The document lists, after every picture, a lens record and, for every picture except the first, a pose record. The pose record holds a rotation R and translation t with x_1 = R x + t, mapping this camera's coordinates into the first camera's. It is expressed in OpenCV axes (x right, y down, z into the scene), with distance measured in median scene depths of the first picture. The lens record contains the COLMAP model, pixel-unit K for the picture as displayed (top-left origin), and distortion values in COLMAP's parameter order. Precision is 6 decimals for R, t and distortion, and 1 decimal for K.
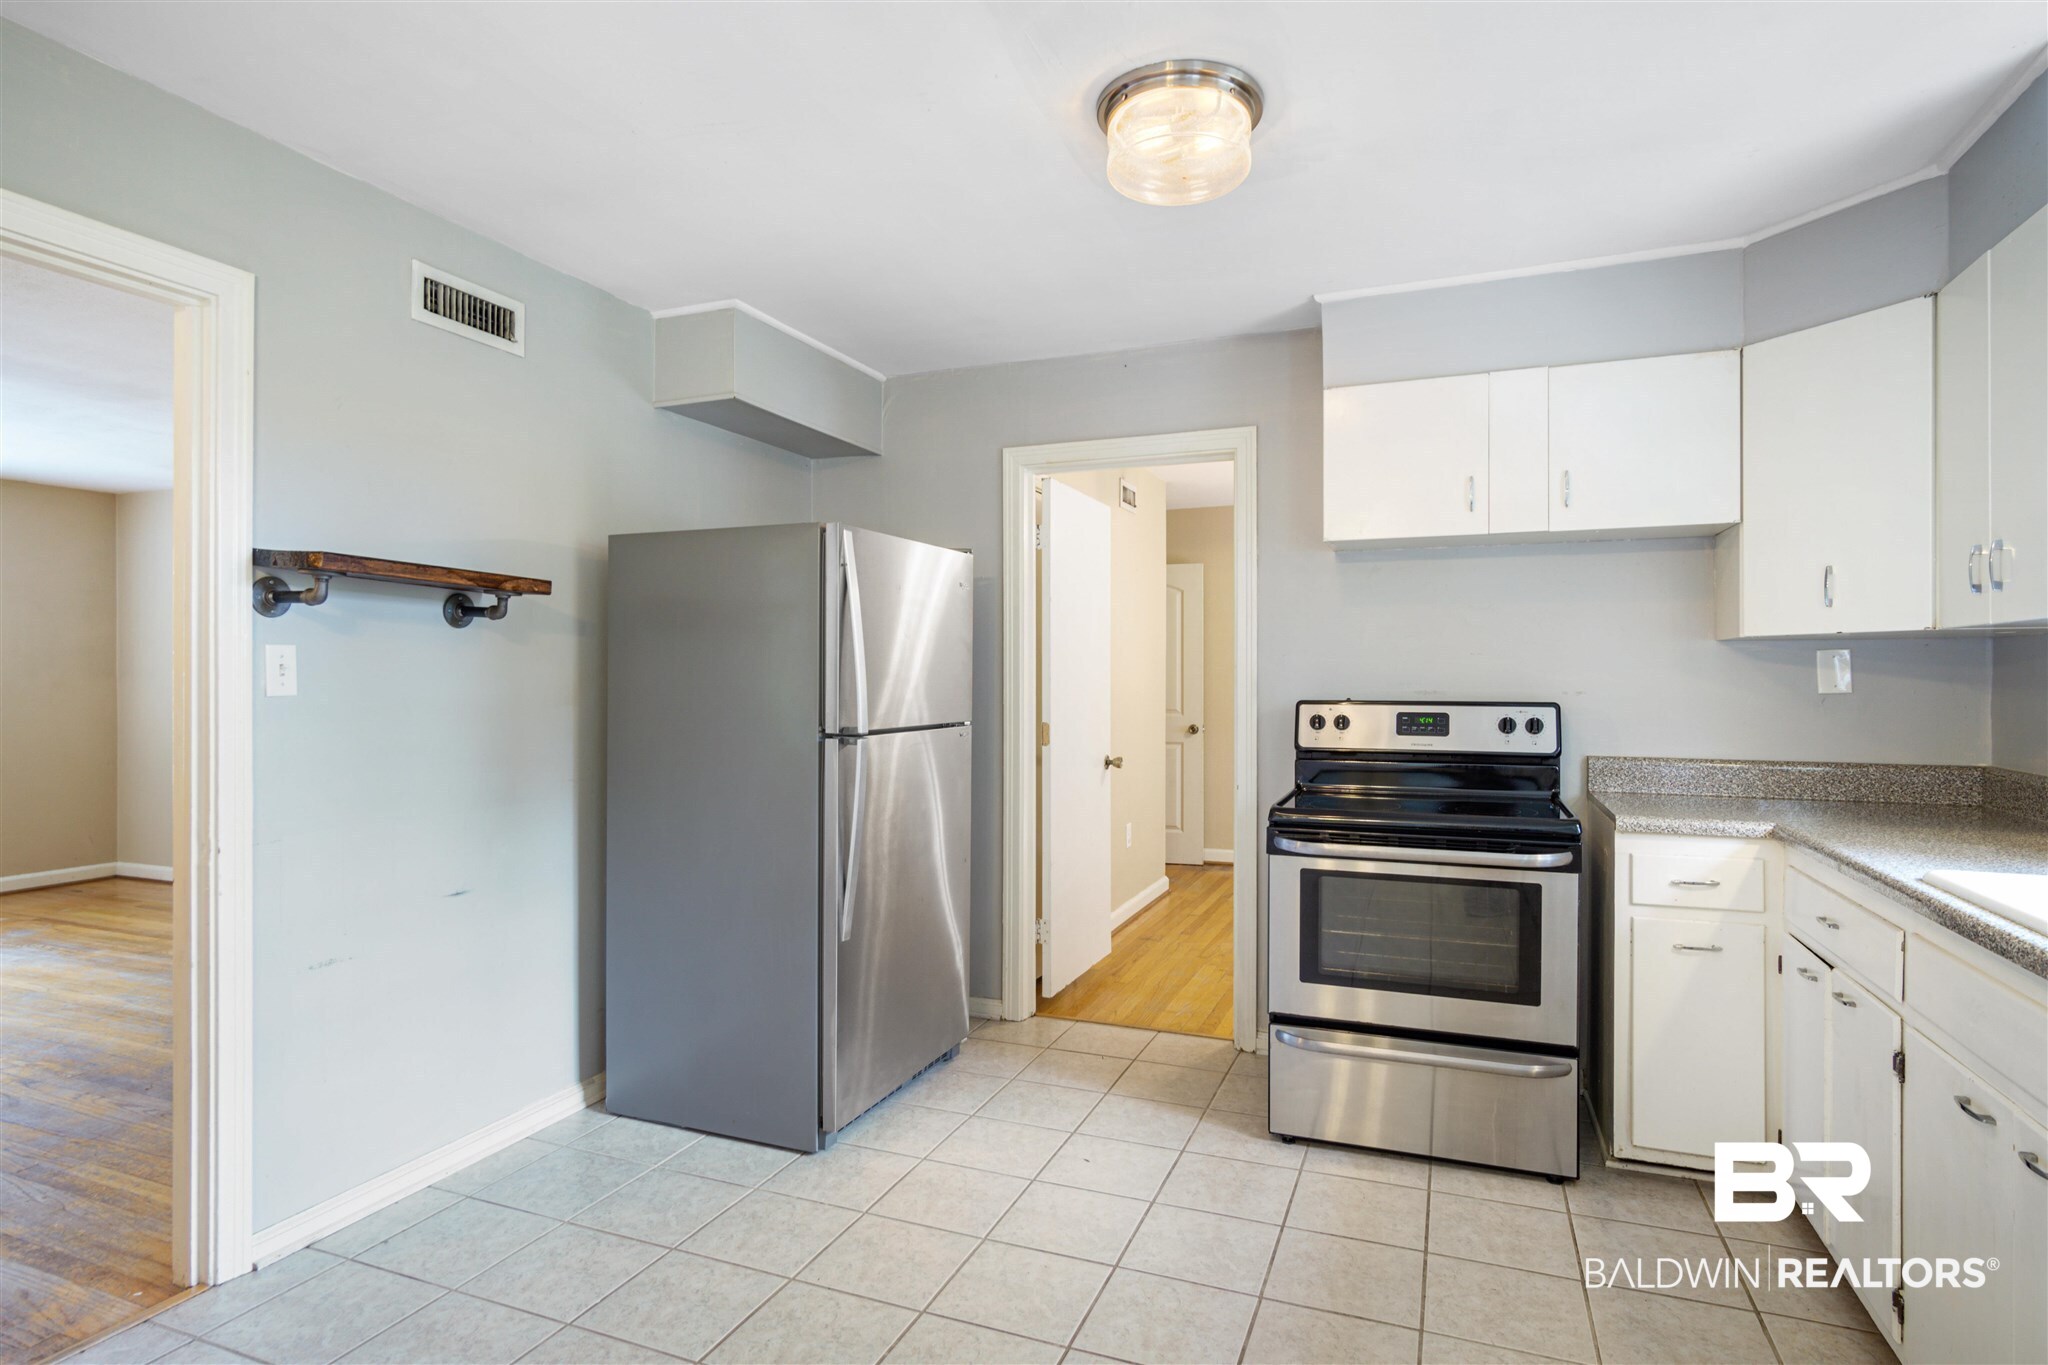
lens RADIAL K [[1109.0, 0, 996.1], [0, 1109.0, 679.0], [0, 0, 1]] dist [0.001044, 0.002224]
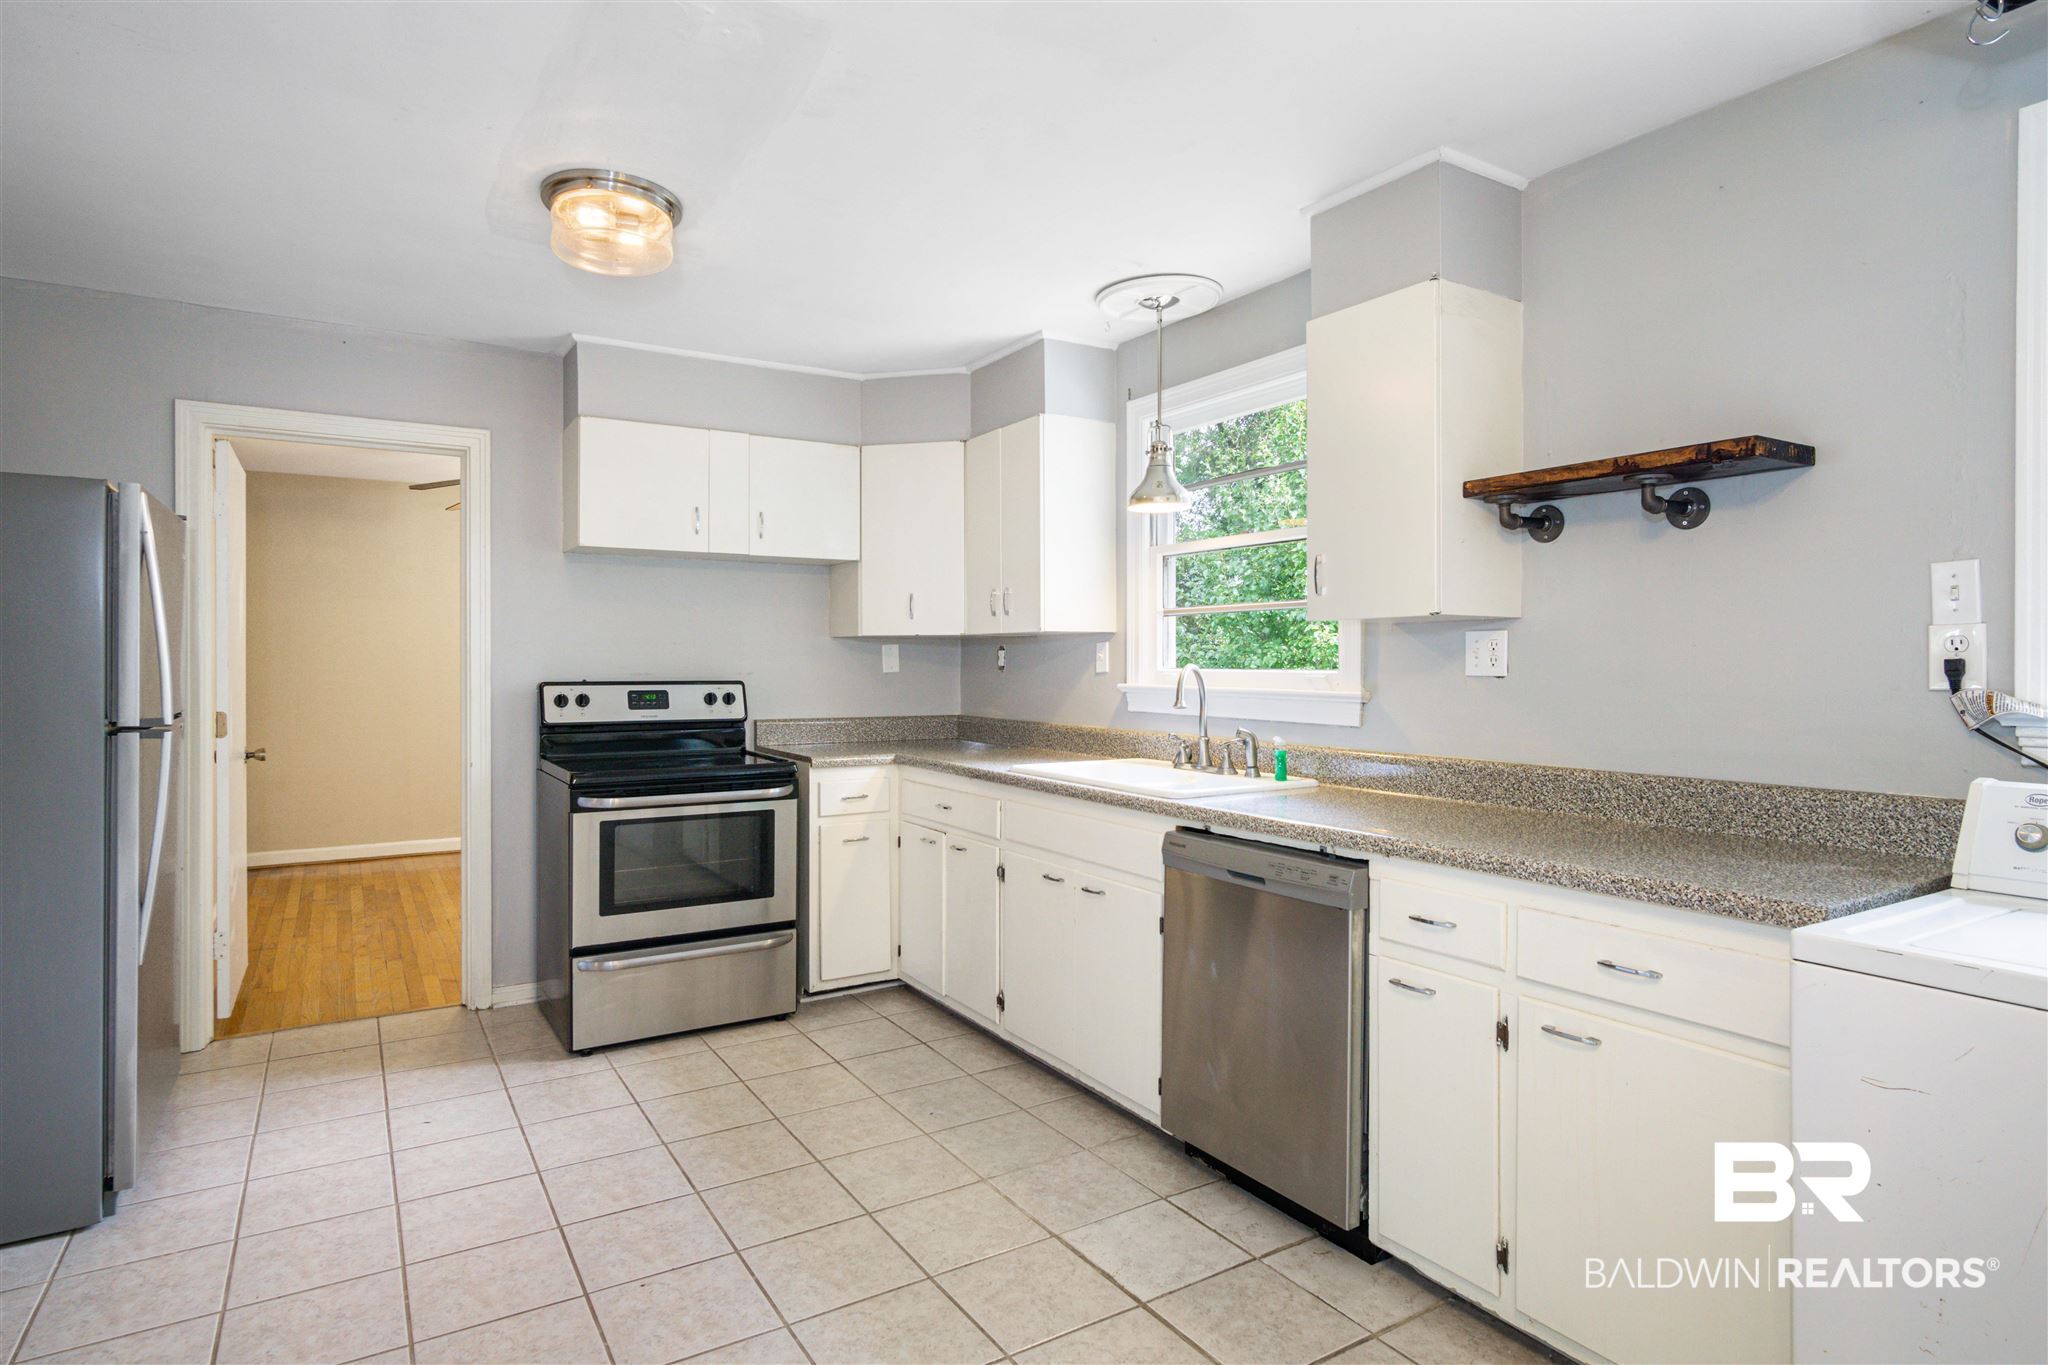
lens RADIAL K [[1104.1, 0, 1022.8], [0, 1104.1, 657.2], [0, 0, 1]] dist [-0.002916, -0.000181]
pose [[0.582141, 0.004423, 0.813076, -0.429695], [-0.000510, 0.999987, -0.005074, -0.000848], [-0.813088, 0.002539, 0.582135, -0.063820]]
